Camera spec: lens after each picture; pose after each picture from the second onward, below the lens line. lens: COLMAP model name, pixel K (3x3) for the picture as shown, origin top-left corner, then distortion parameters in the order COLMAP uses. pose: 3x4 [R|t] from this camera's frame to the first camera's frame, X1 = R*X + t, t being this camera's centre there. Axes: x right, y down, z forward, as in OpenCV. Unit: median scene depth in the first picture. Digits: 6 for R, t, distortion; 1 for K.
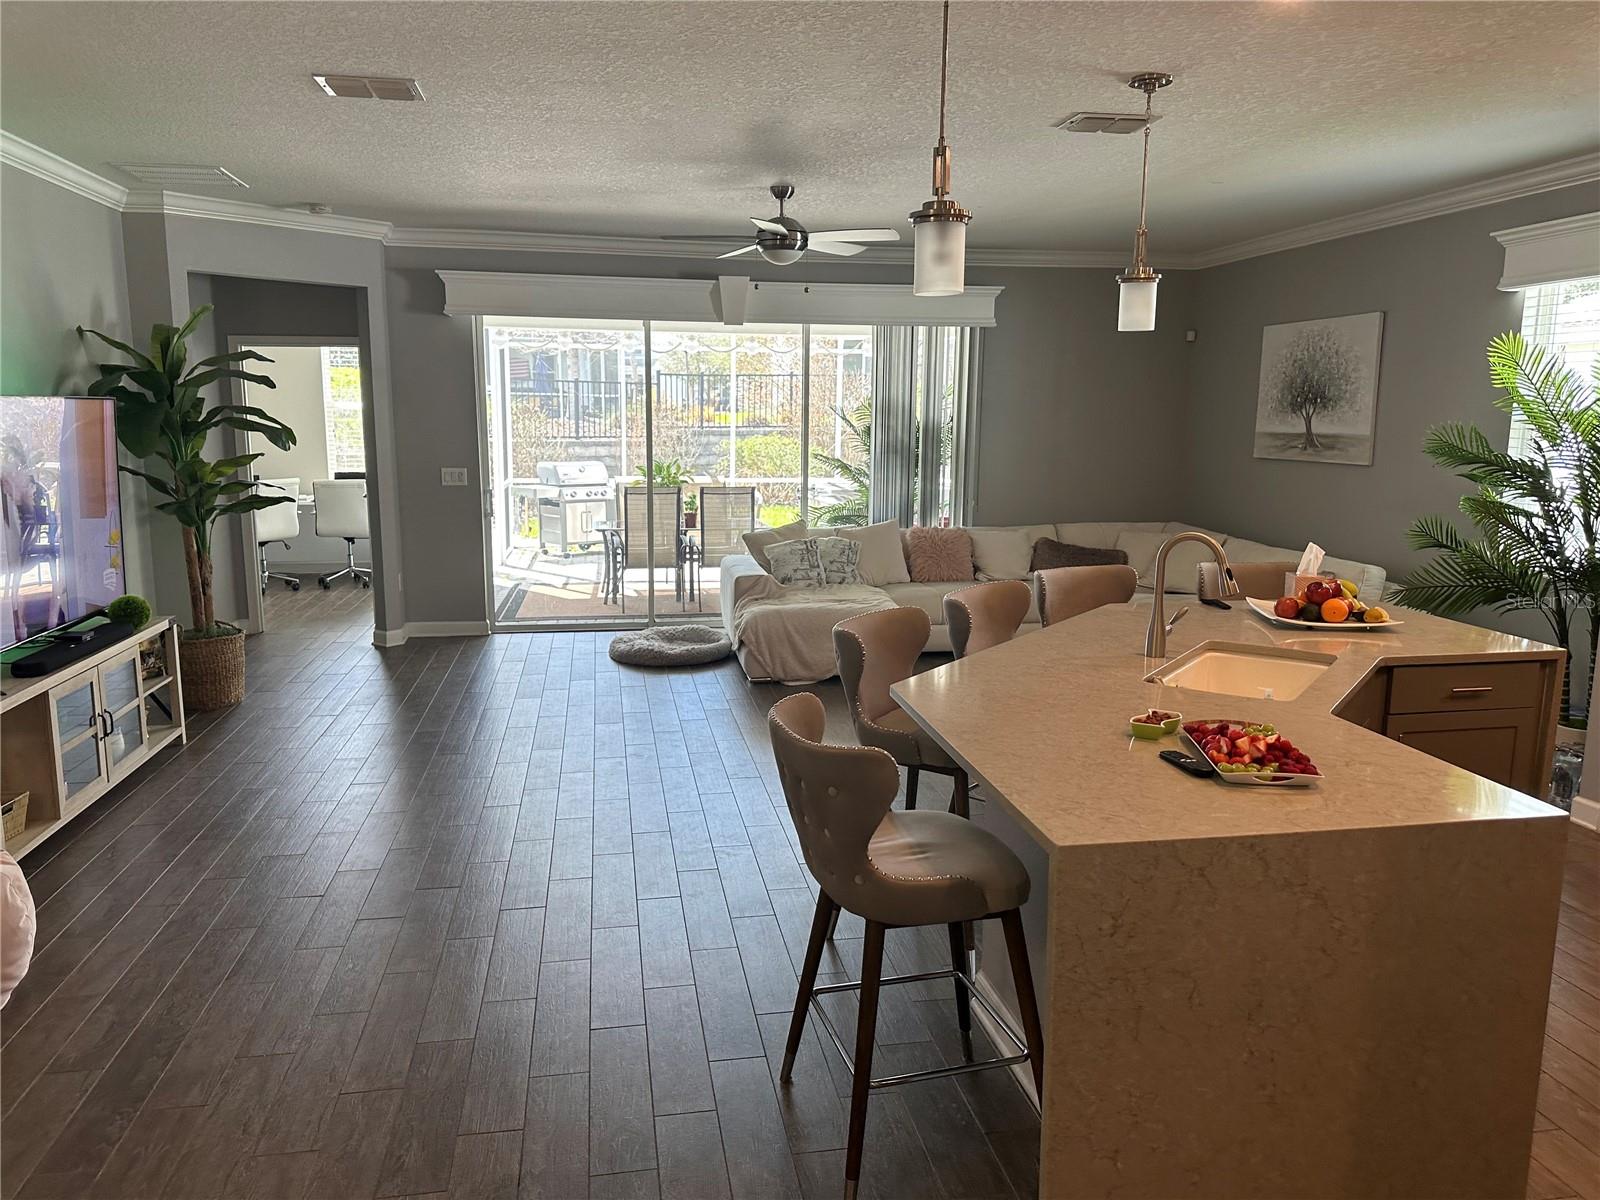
lens RADIAL K [[1131.4, 0, 800.0], [0, 1131.4, 600.0], [0, 0, 1]] dist [0.058895, 0.000669]
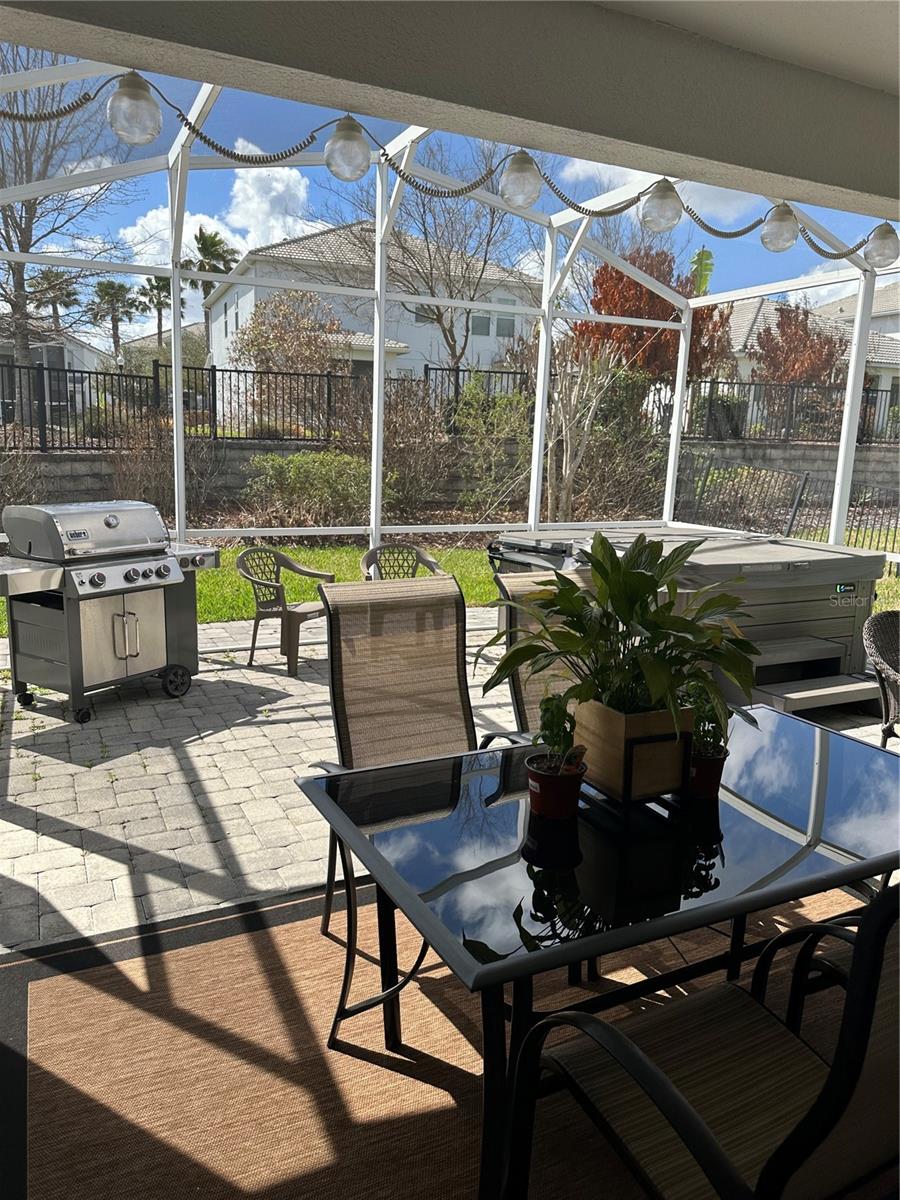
lens RADIAL K [[851.9, 0, 426.8], [0, 851.9, 603.8], [0, 0, 1]] dist [0.159748, -0.267826]
pose [[0.966945, -0.031344, 0.253051, -0.156143], [0.023264, 0.999121, 0.034861, -0.089945], [-0.253922, -0.027822, 0.966825, 0.620201]]
